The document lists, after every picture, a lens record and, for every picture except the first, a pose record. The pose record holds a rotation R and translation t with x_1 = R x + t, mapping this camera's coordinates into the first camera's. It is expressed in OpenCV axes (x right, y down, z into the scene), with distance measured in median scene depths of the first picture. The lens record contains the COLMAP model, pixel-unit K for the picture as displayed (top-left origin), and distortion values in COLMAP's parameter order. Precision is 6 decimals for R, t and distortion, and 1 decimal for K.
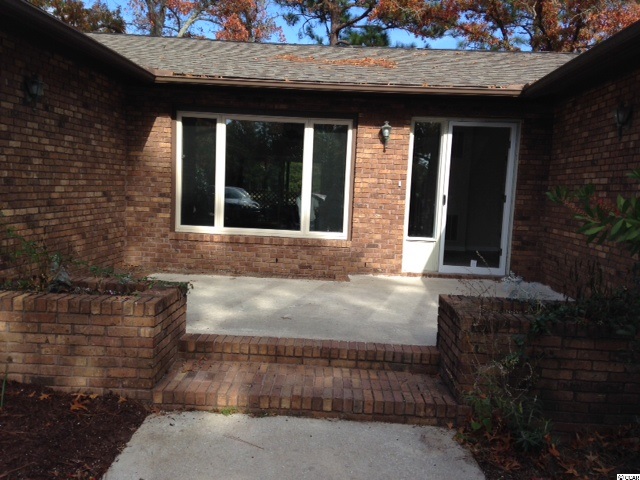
lens RADIAL K [[581.9, 0, 320.0], [0, 581.9, 240.0], [0, 0, 1]] dist [0.180717, -0.316501]
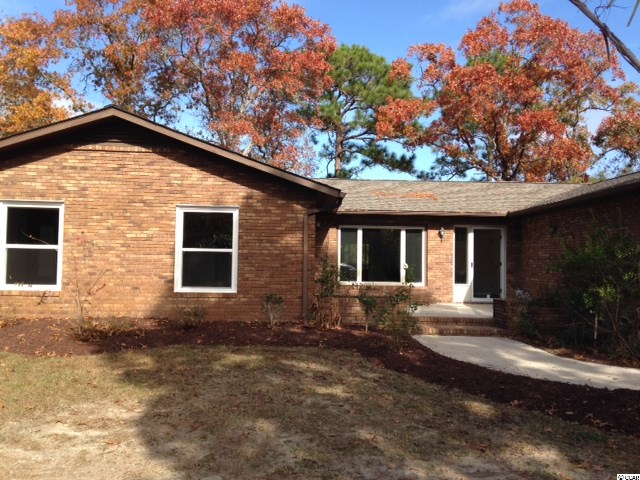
lens RADIAL K [[581.9, 0, 320.0], [0, 581.9, 240.0], [0, 0, 1]] dist [0.180717, -0.316501]
pose [[0.996891, -0.023100, 0.075327, -0.457820], [0.032142, 0.992116, -0.121128, 0.074262], [-0.071935, 0.123172, 0.989775, -0.972455]]
